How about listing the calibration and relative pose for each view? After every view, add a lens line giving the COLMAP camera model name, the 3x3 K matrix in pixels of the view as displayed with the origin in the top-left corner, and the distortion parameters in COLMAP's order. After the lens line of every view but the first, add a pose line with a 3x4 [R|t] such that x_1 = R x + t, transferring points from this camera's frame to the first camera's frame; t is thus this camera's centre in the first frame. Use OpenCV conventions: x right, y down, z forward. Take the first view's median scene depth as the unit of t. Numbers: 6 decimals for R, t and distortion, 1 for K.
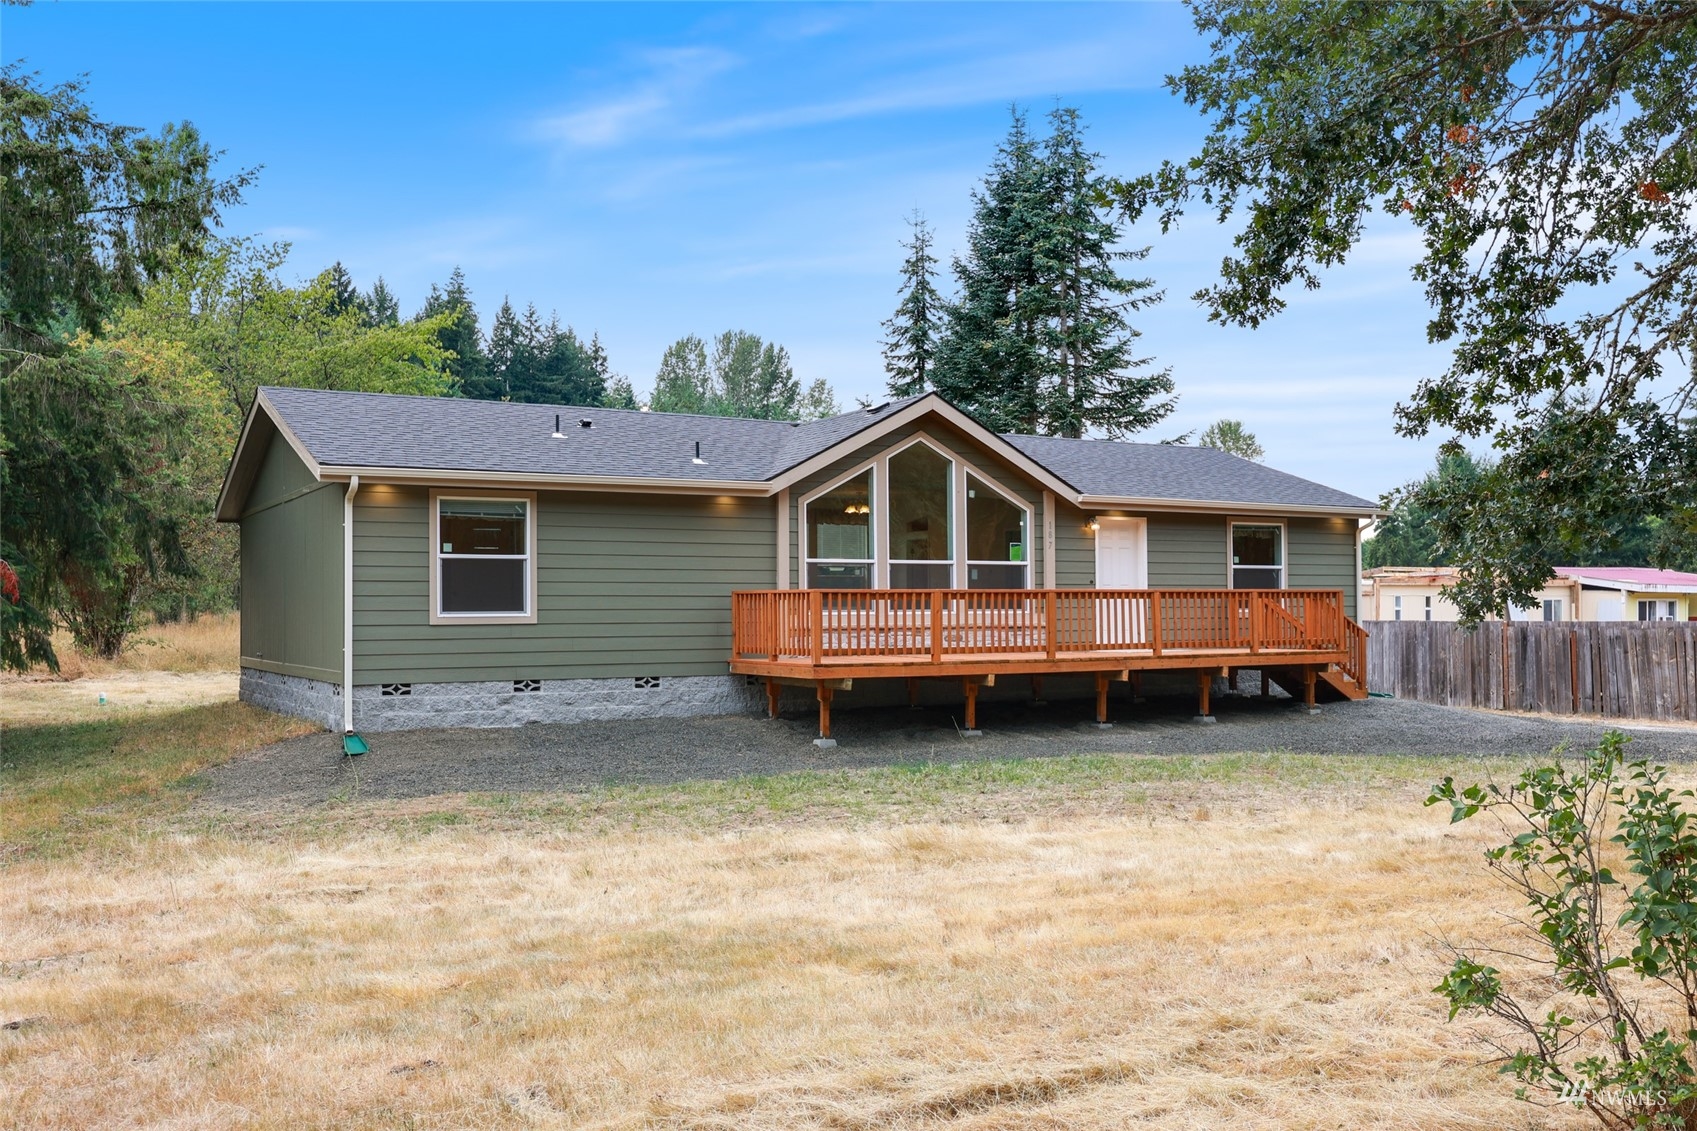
lens RADIAL K [[1567.1, 0, 835.6], [0, 1567.1, 565.0], [0, 0, 1]] dist [0.000782, 0.000000]
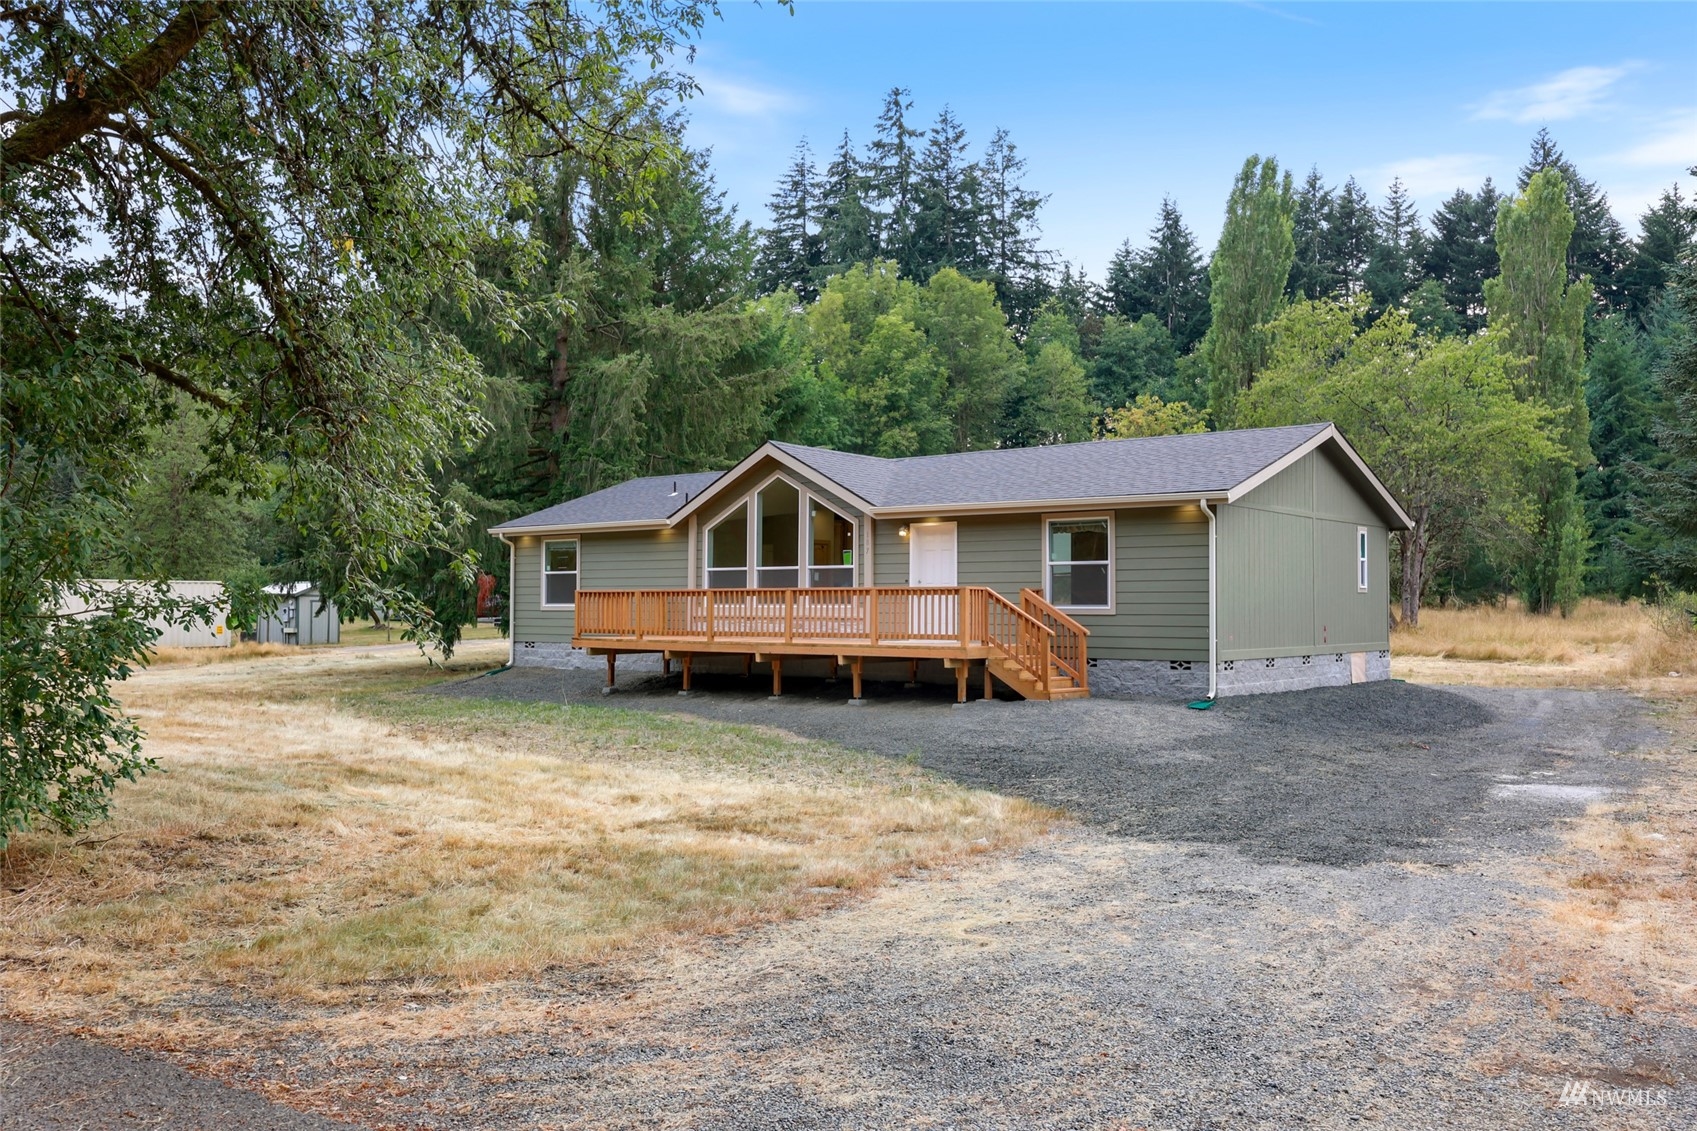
lens RADIAL K [[1356.7, 0, 857.1], [0, 1356.7, 565.4], [0, 0, 1]] dist [0.008827, -0.004229]
pose [[0.383114, -0.020476, -0.923474, 1.096311], [0.022895, 0.999658, -0.012667, 0.011490], [0.923417, -0.016290, 0.383452, 0.595802]]
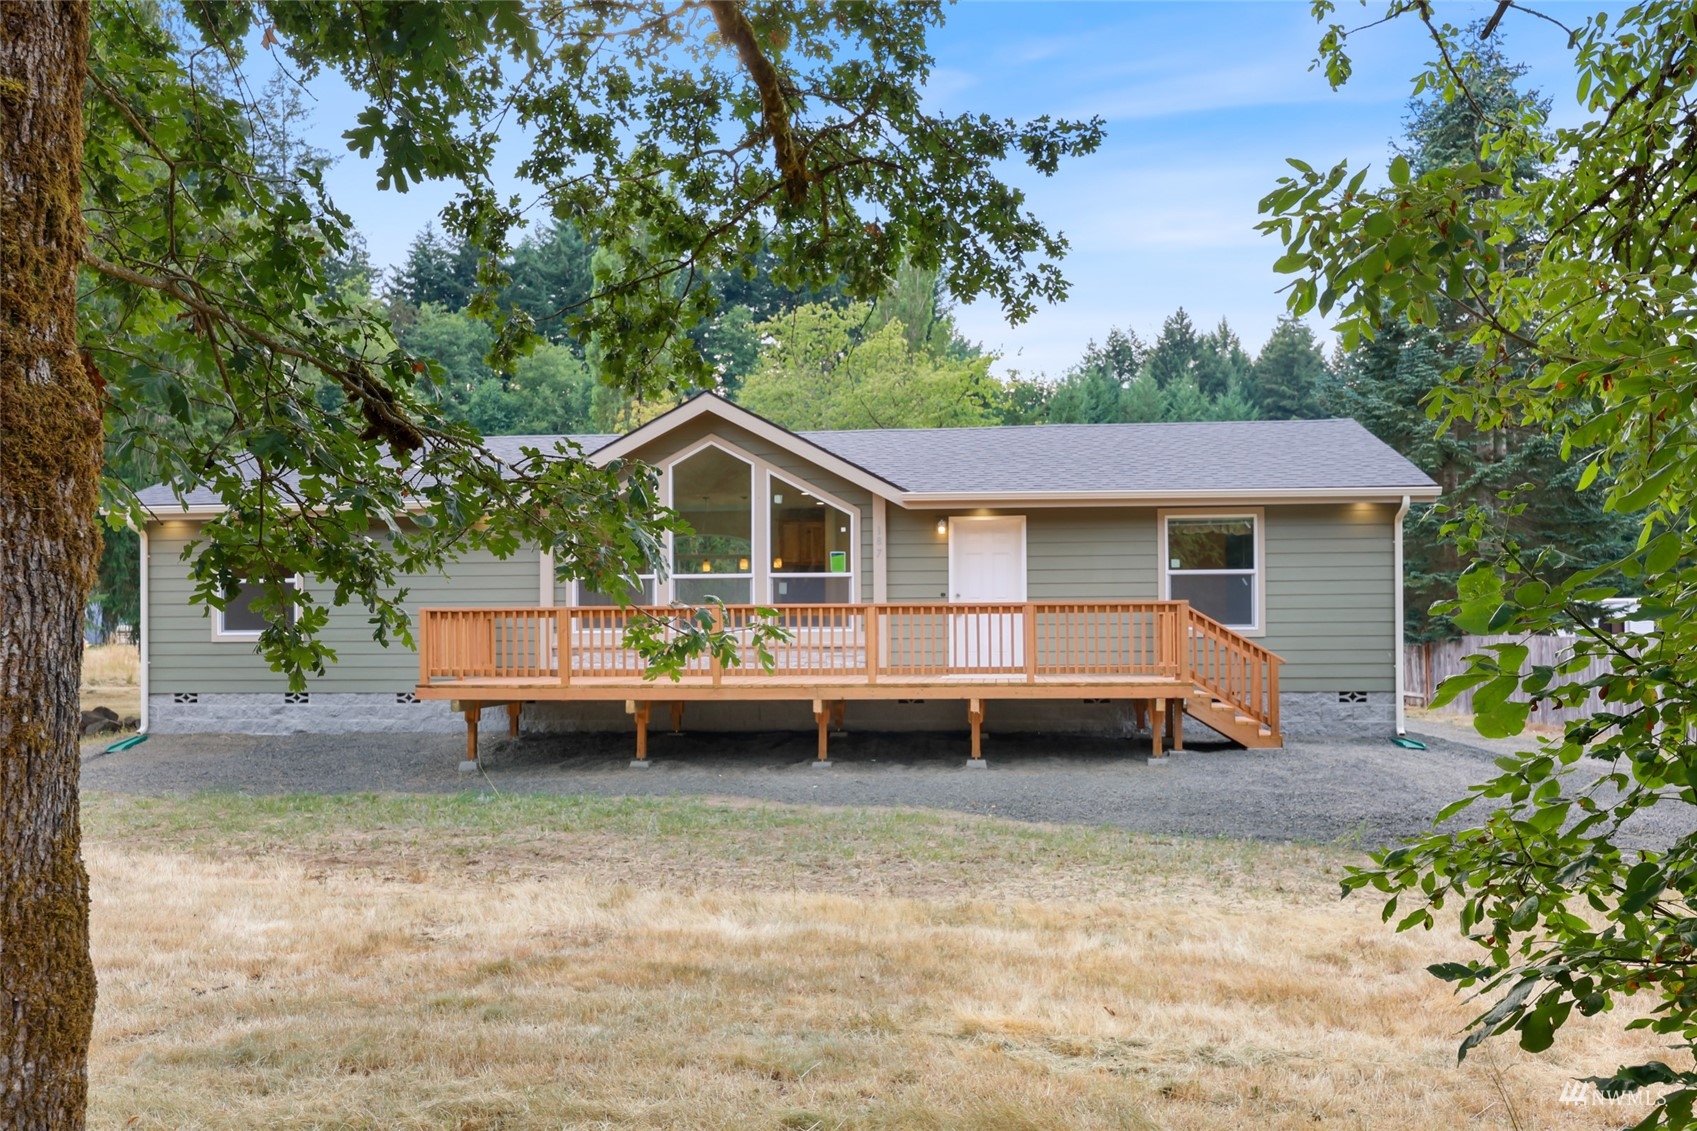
lens RADIAL K [[1427.5, 0, 882.7], [0, 1427.5, 619.2], [0, 0, 1]] dist [-0.002120, 0.008282]
pose [[0.813285, -0.003185, -0.581857, 0.599716], [0.018944, 0.999600, 0.021007, 0.007430], [0.581557, -0.028107, 0.813020, 0.359037]]
